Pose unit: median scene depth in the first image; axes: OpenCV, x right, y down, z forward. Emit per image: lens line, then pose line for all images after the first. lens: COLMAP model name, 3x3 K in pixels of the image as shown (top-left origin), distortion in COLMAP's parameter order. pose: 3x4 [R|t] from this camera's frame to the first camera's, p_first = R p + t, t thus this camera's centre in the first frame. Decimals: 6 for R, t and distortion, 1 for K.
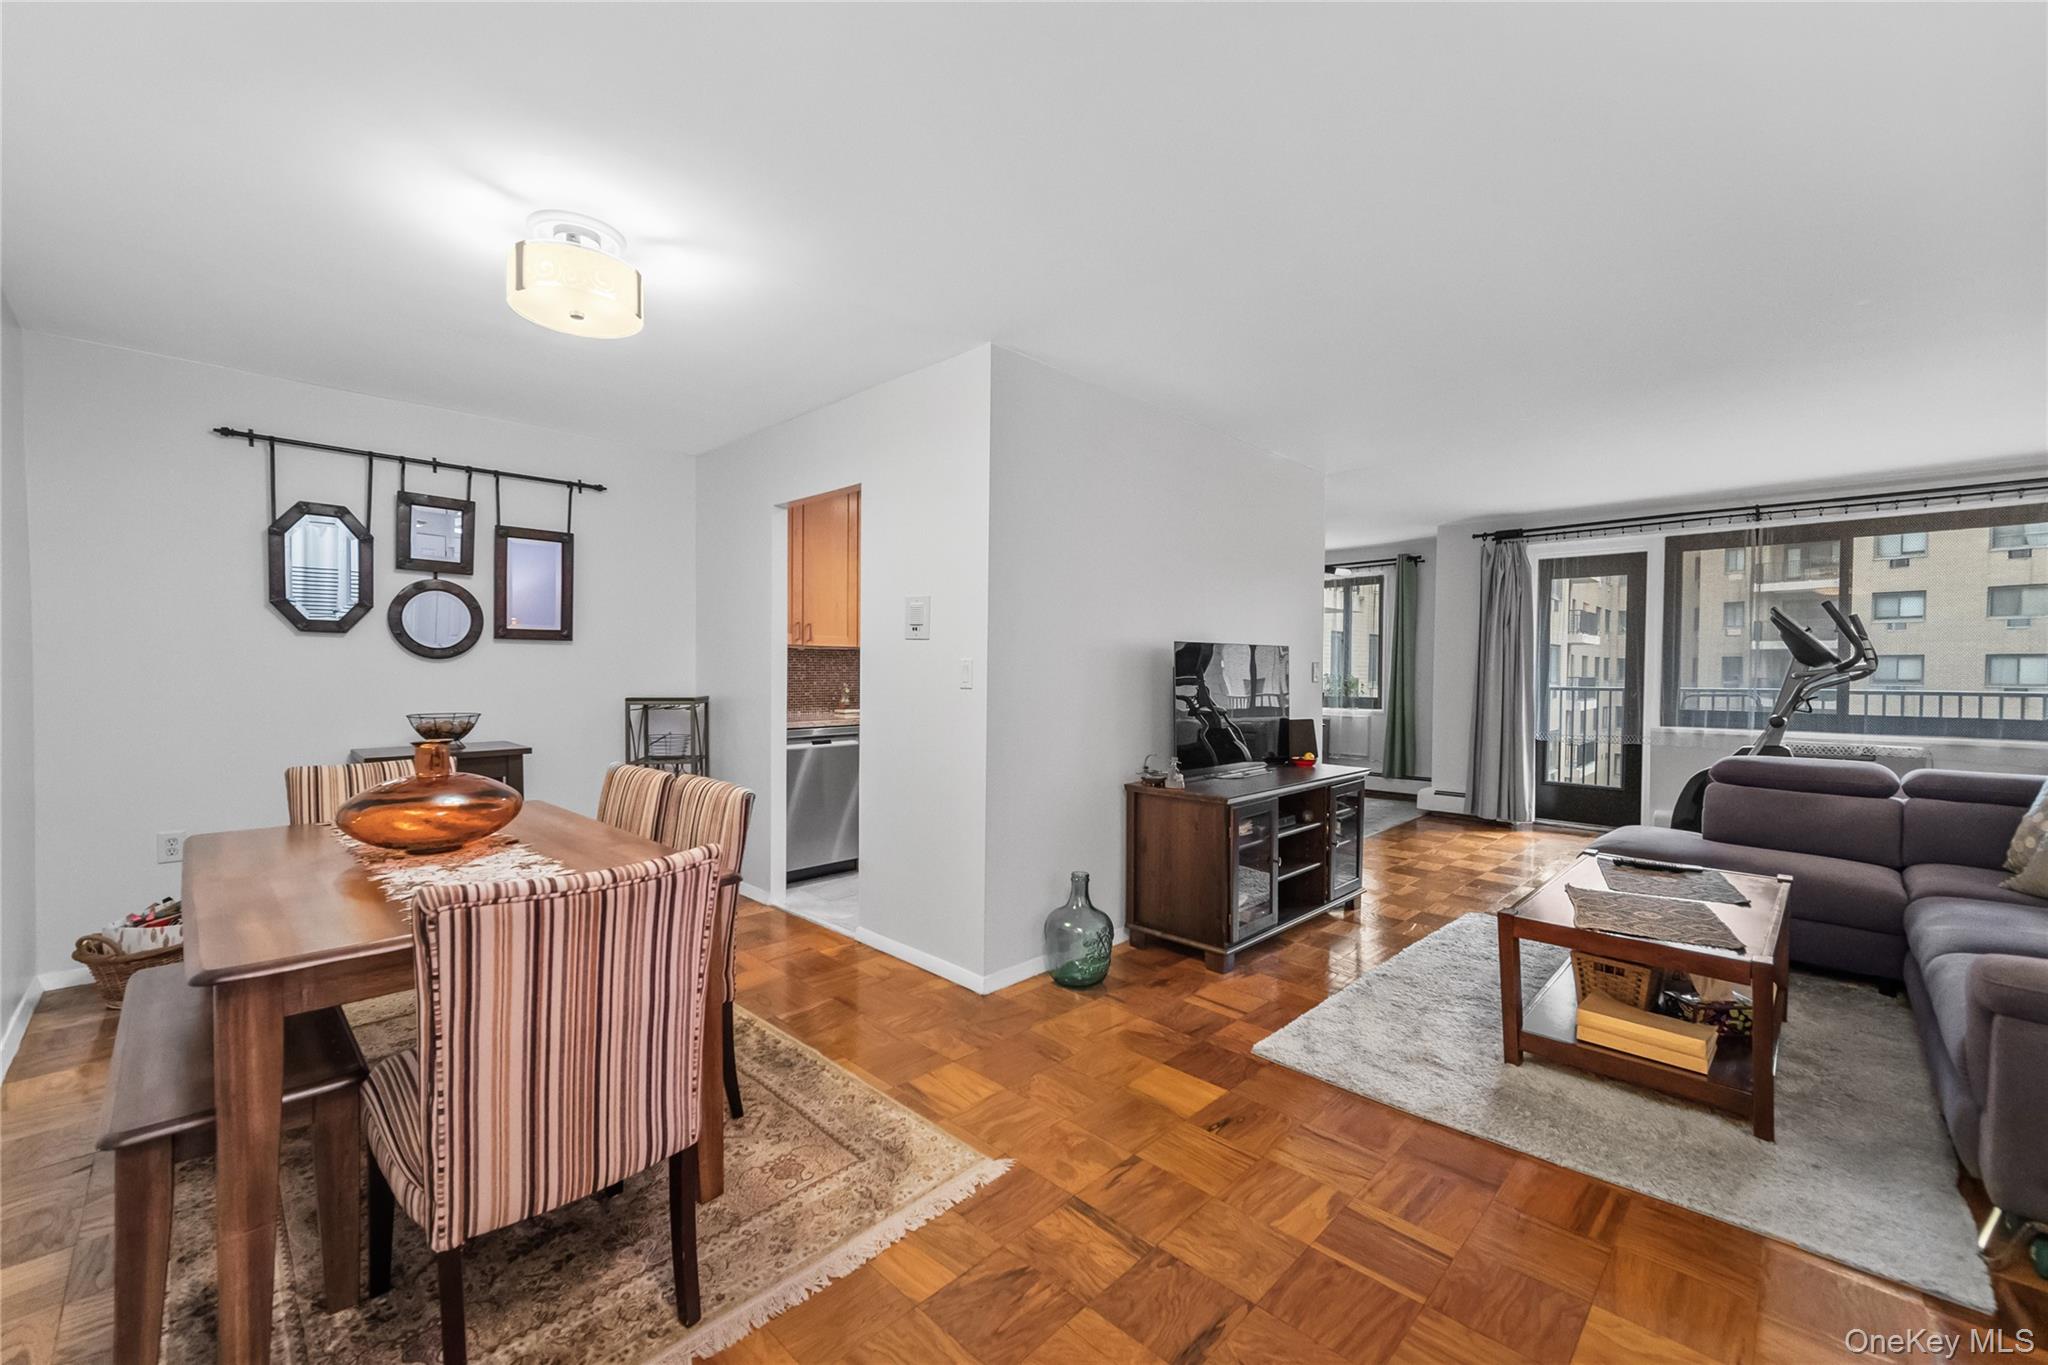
lens RADIAL K [[829.2, 0, 1015.3], [0, 829.2, 681.6], [0, 0, 1]] dist [-0.001317, 0.000014]
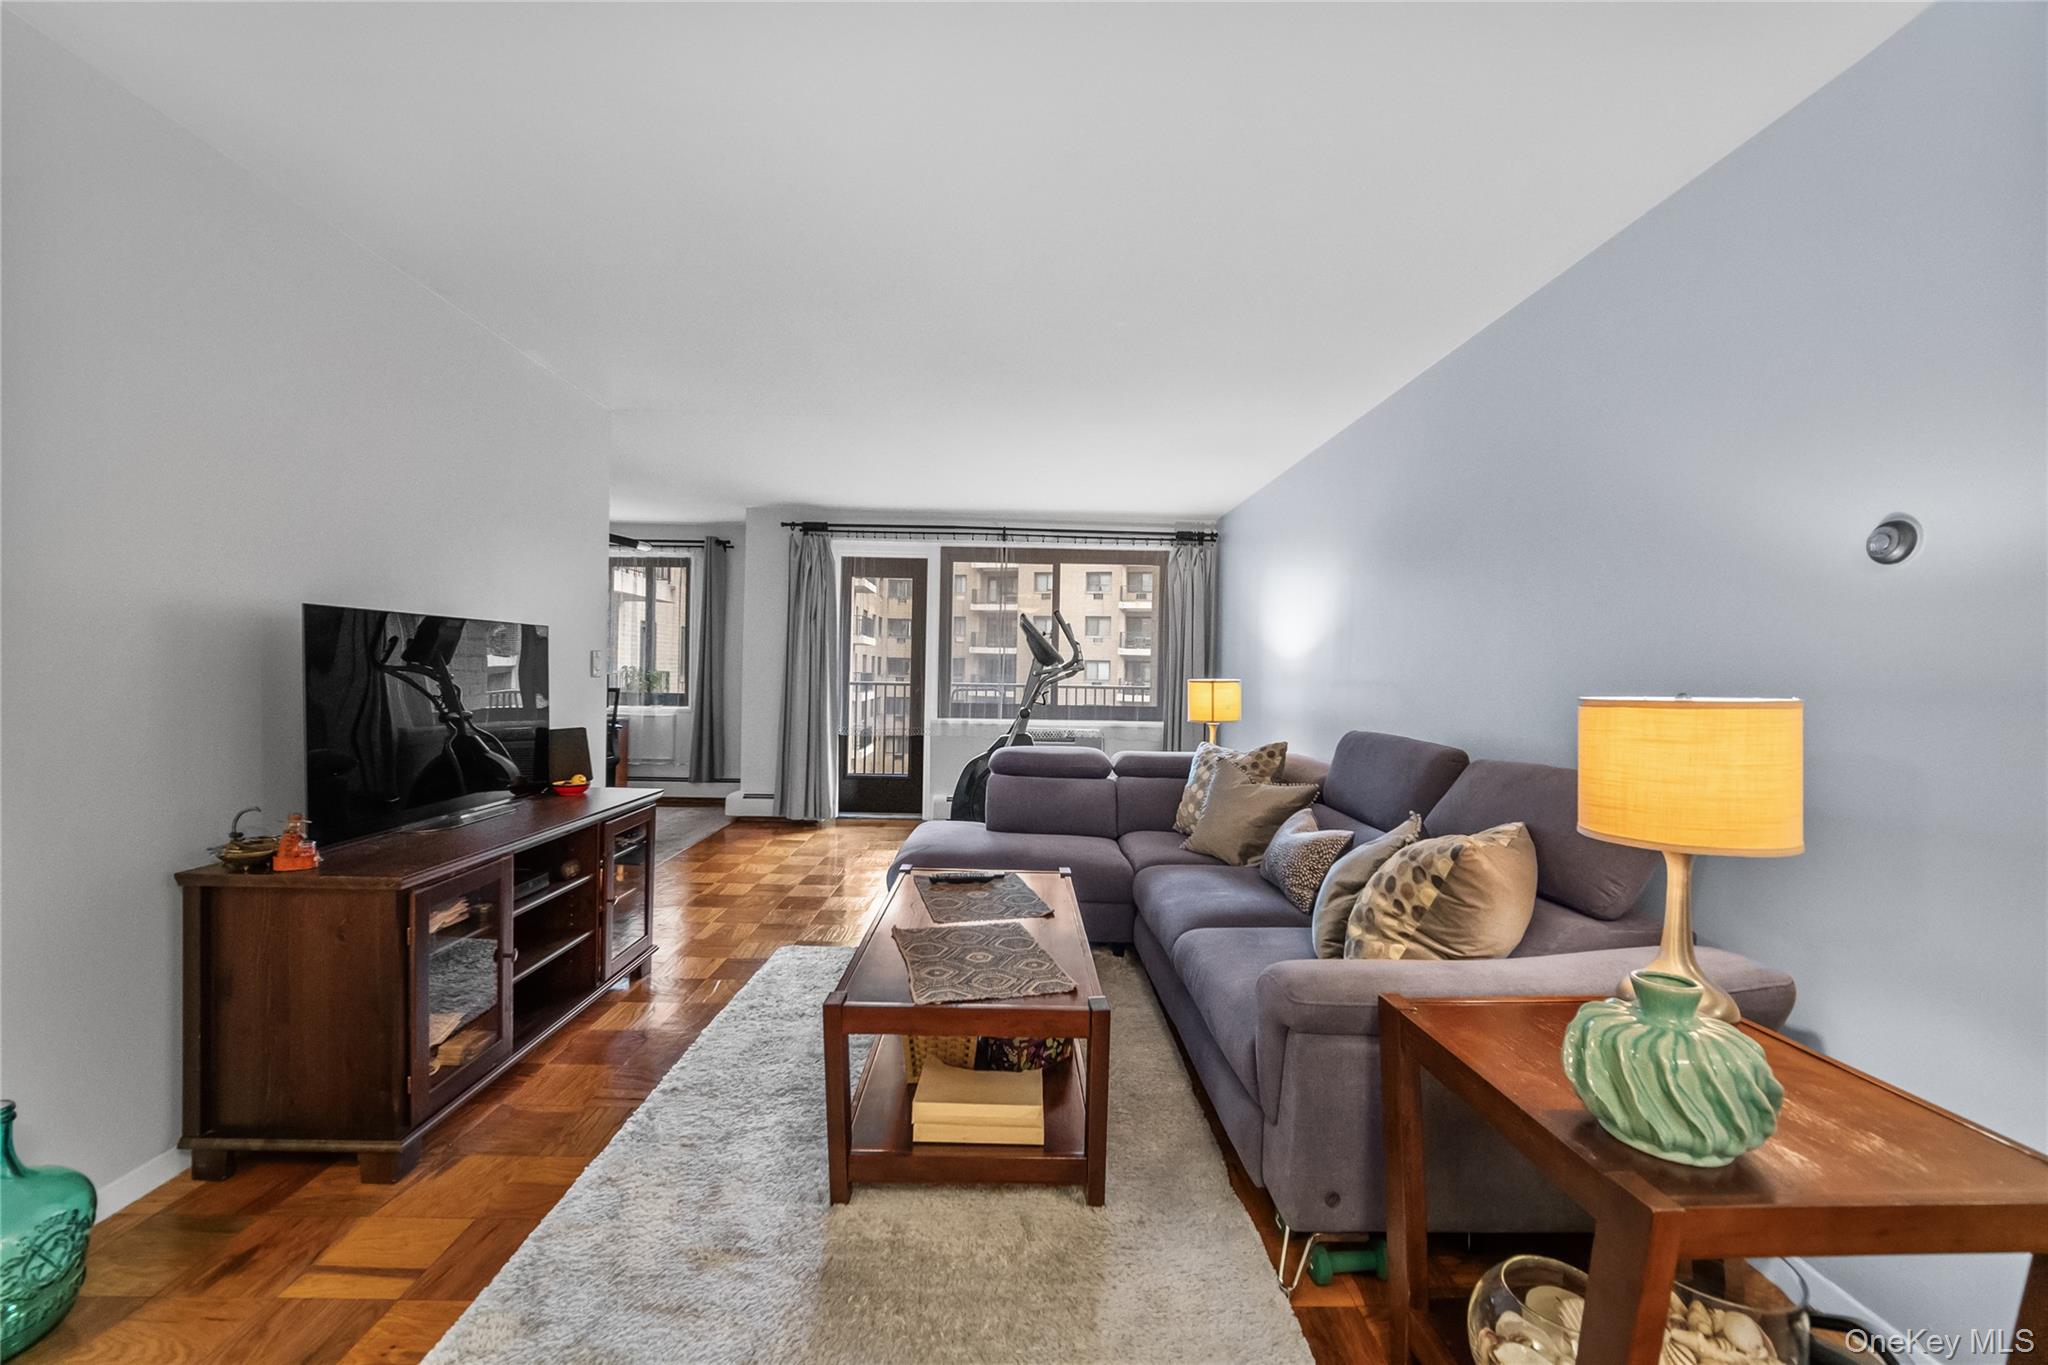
lens RADIAL K [[817.4, 0, 1027.6], [0, 817.4, 689.5], [0, 0, 1]] dist [-0.002501, -0.000571]
pose [[0.695927, -0.006772, 0.718081, 0.097197], [-0.005977, 0.999866, 0.015221, -0.001695], [-0.718088, -0.014885, 0.695794, 0.187225]]
